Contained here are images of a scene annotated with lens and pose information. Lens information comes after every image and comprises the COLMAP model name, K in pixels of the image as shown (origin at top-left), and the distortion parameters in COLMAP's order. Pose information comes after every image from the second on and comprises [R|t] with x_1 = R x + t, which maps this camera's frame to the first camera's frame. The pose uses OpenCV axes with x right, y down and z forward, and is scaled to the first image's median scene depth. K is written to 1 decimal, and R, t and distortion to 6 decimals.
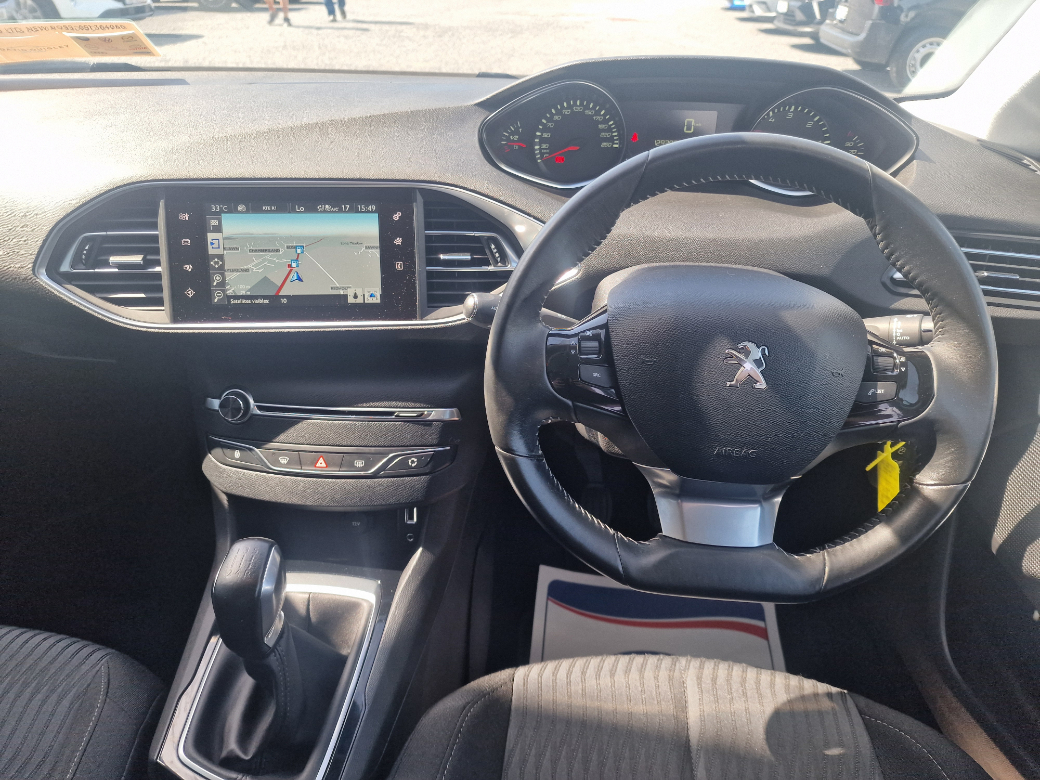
lens RADIAL K [[704.0, 0, 520.0], [0, 704.0, 390.0], [0, 0, 1]] dist [0.065870, -0.071881]
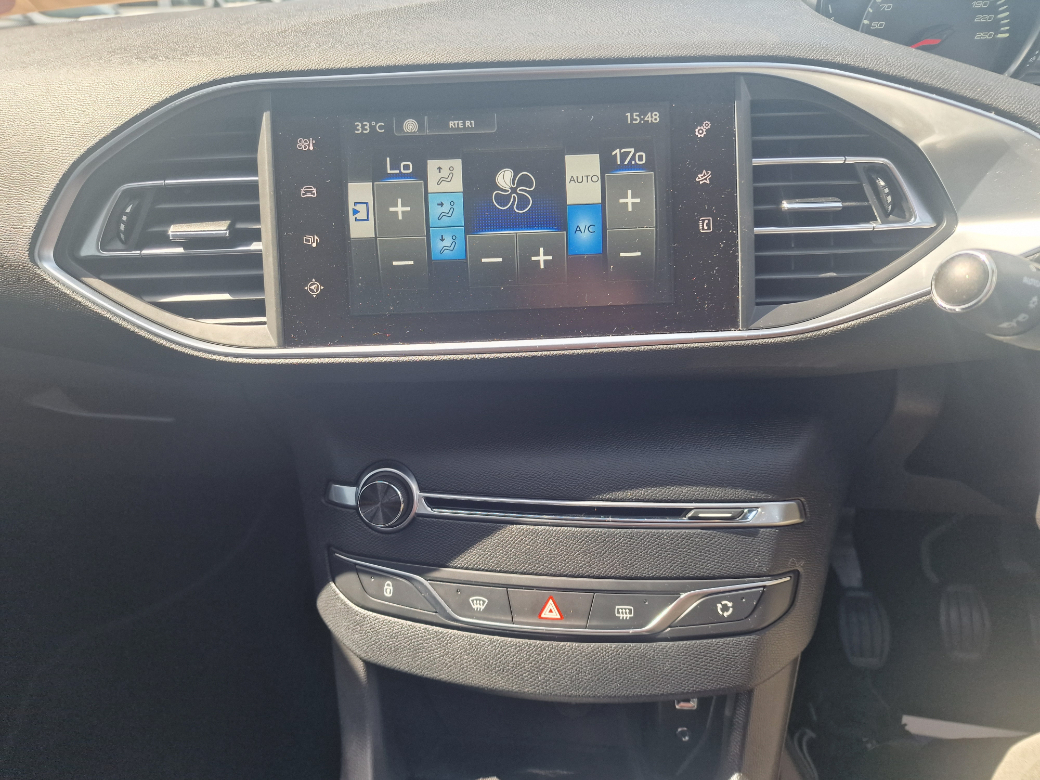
lens RADIAL K [[704.0, 0, 520.0], [0, 704.0, 390.0], [0, 0, 1]] dist [0.065870, -0.071881]
pose [[0.997160, -0.019659, -0.072700, -0.272903], [0.014196, 0.997090, -0.074901, -0.019730], [0.073961, 0.073656, 0.994537, 0.491542]]
